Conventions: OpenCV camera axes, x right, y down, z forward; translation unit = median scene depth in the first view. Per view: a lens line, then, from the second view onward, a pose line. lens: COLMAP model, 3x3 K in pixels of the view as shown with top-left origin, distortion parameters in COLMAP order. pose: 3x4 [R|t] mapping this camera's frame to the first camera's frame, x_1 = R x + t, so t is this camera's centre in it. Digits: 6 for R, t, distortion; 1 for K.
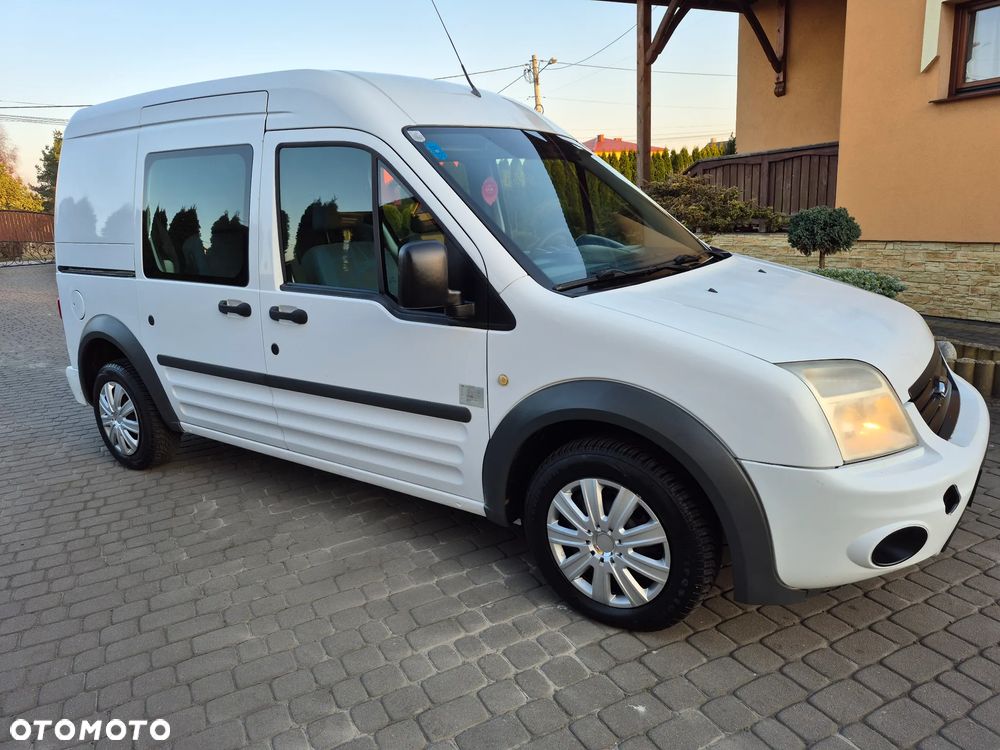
lens RADIAL K [[692.7, 0, 489.8], [0, 692.7, 347.6], [0, 0, 1]] dist [0.058401, -0.053750]
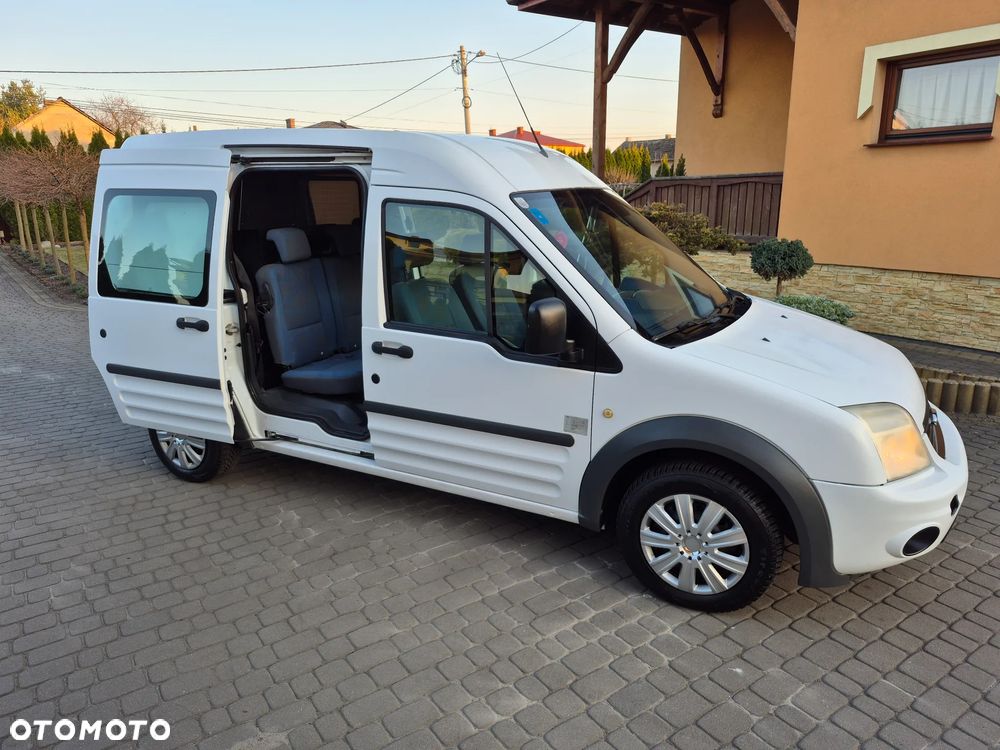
lens RADIAL K [[693.8, 0, 502.6], [0, 693.8, 356.8], [0, 0, 1]] dist [0.067483, -0.073025]
pose [[0.989865, 0.006433, 0.141865, -0.297554], [-0.010570, 0.999540, 0.028425, -0.075757], [-0.141617, -0.029636, 0.989478, -0.160695]]
